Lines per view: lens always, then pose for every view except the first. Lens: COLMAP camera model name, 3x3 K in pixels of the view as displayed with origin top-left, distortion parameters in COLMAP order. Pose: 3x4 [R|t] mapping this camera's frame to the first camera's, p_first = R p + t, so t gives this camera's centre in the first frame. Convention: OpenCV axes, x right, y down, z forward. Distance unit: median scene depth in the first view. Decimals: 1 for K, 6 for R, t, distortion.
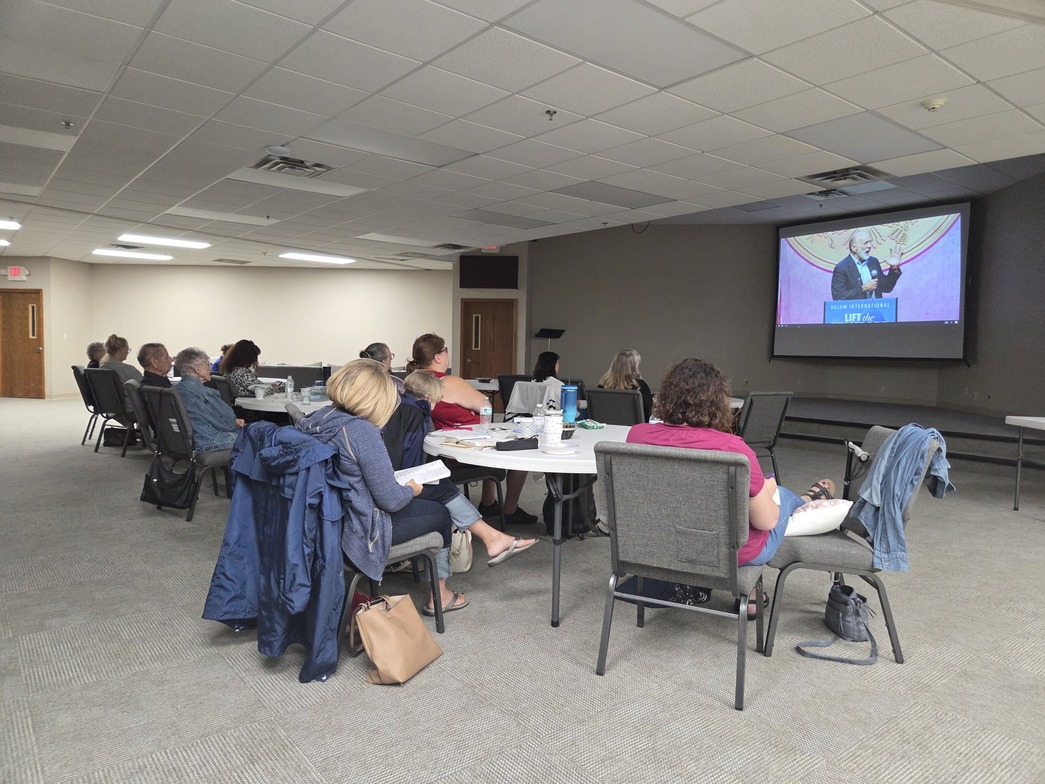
lens RADIAL K [[685.9, 0, 523.5], [0, 685.9, 385.5], [0, 0, 1]] dist [0.068795, -0.061453]
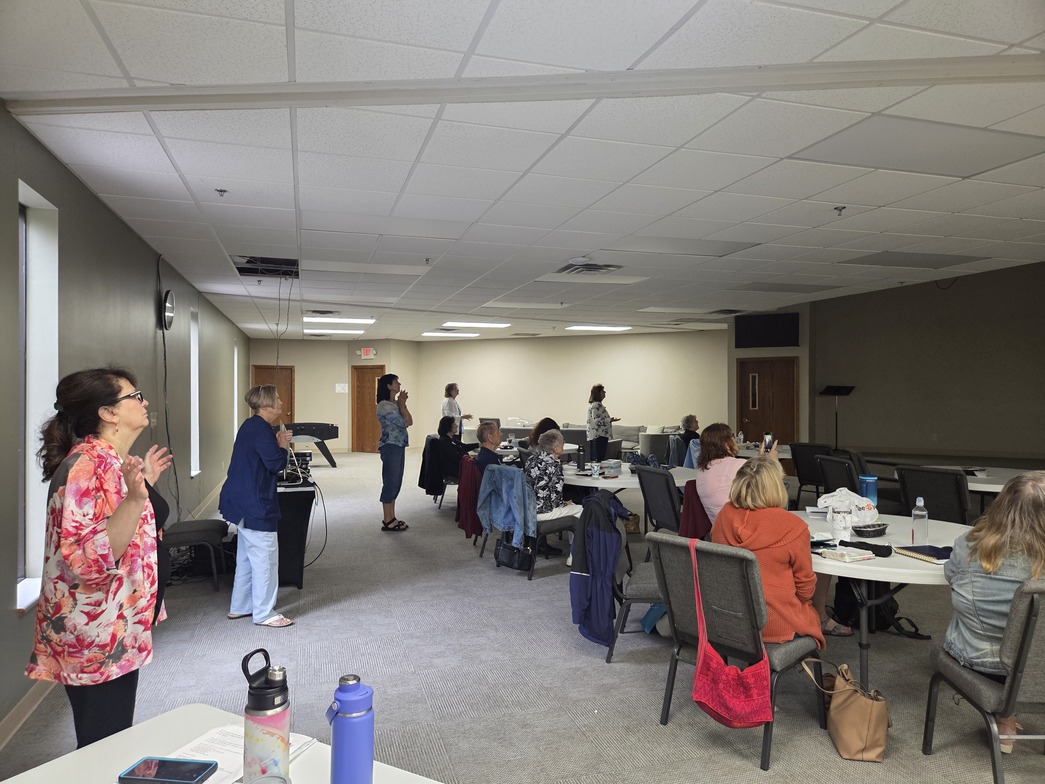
lens RADIAL K [[688.5, 0, 526.0], [0, 688.5, 393.3], [0, 0, 1]] dist [0.080600, -0.068312]
pose [[0.929765, -0.021461, -0.367528, -0.018149], [0.002586, 0.998656, -0.051773, -0.070444], [0.368145, 0.047187, 0.928570, -0.131292]]
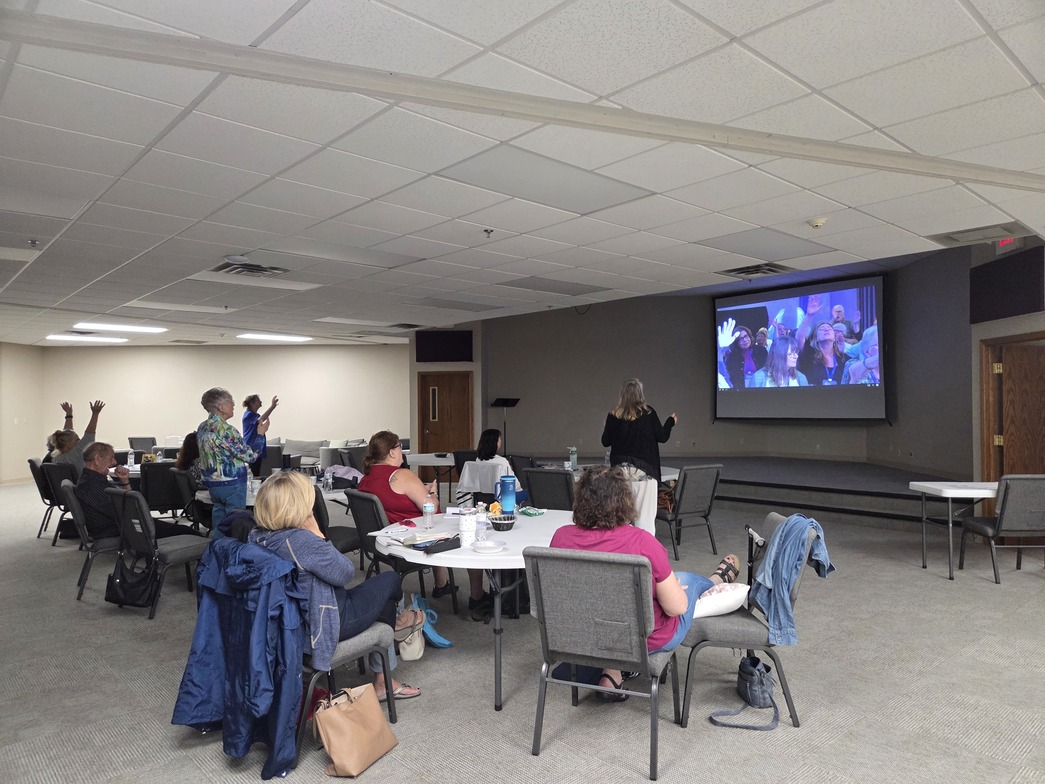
lens RADIAL K [[684.8, 0, 527.5], [0, 684.8, 396.2], [0, 0, 1]] dist [0.068623, -0.058836]
pose [[0.997729, -0.029694, 0.060459, 0.028955], [0.033469, 0.997488, -0.062427, -0.058722], [-0.058453, 0.064309, 0.996217, -0.100322]]
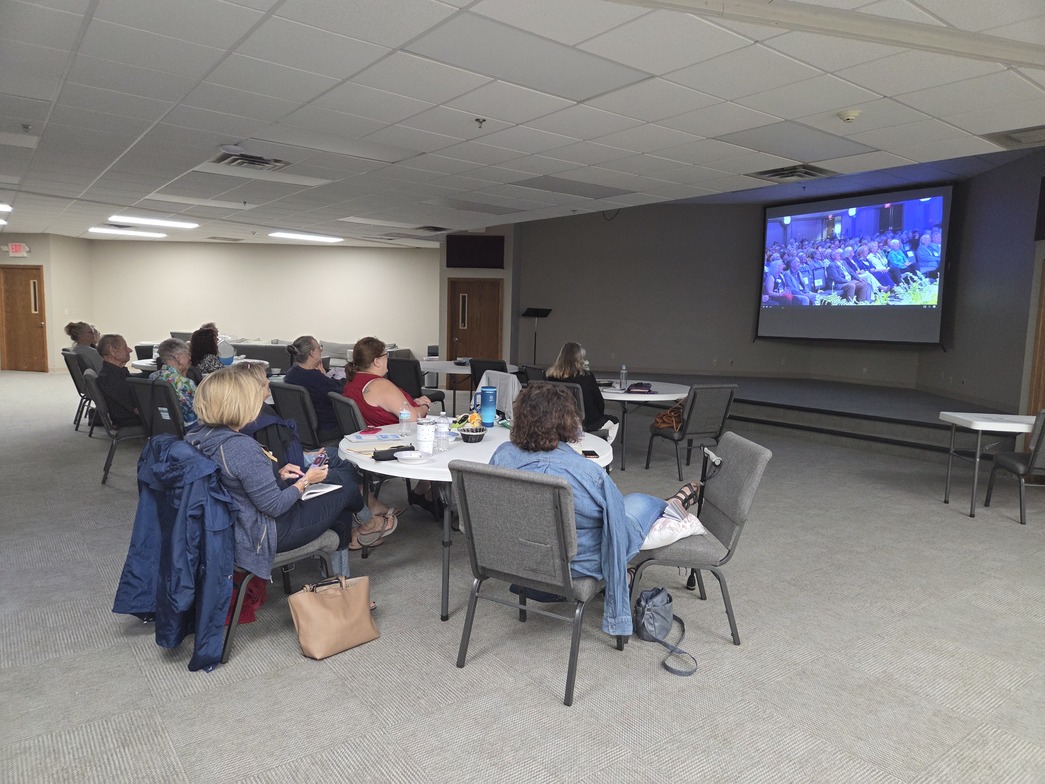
lens RADIAL K [[685.6, 0, 526.8], [0, 685.6, 385.4], [0, 0, 1]] dist [0.067225, -0.057959]
pose [[0.999685, 0.009046, -0.023396, 0.142869], [-0.007886, 0.998757, 0.049214, -0.054644], [0.023812, -0.049014, 0.998514, -0.047424]]
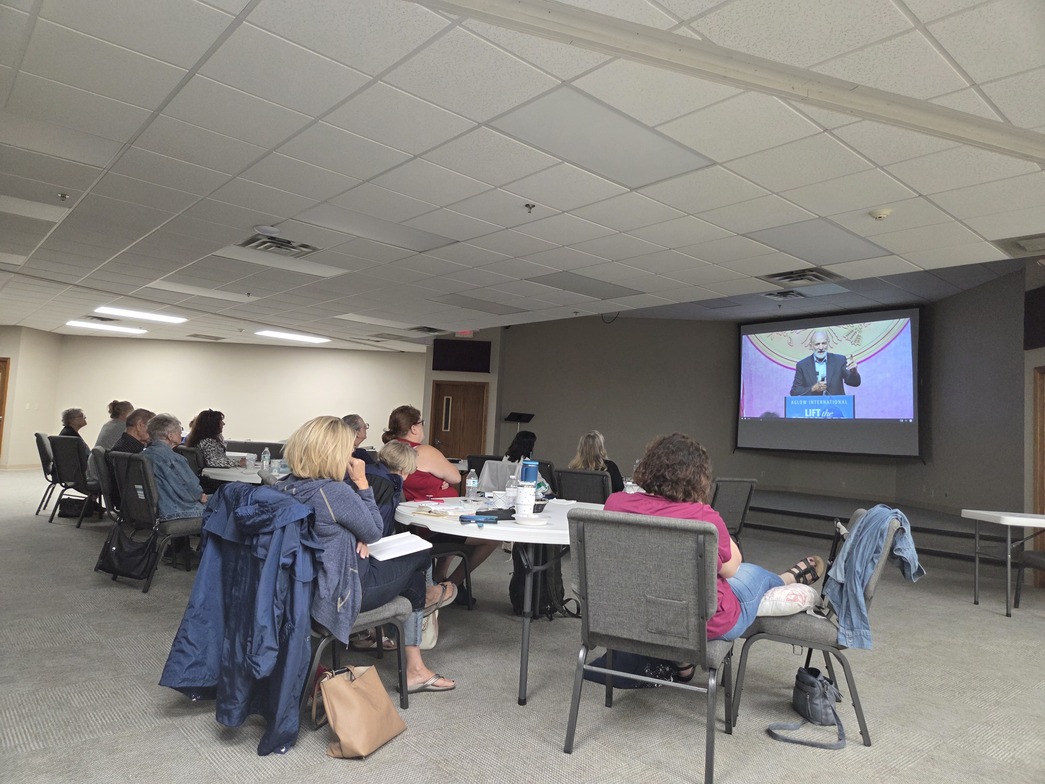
lens RADIAL K [[684.6, 0, 515.9], [0, 684.6, 387.0], [0, 0, 1]] dist [0.067785, -0.056513]
pose [[0.998779, 0.035270, 0.034582, -0.009345], [-0.030634, 0.991498, -0.126466, 0.019813], [-0.038749, 0.125252, 0.991368, -0.020473]]
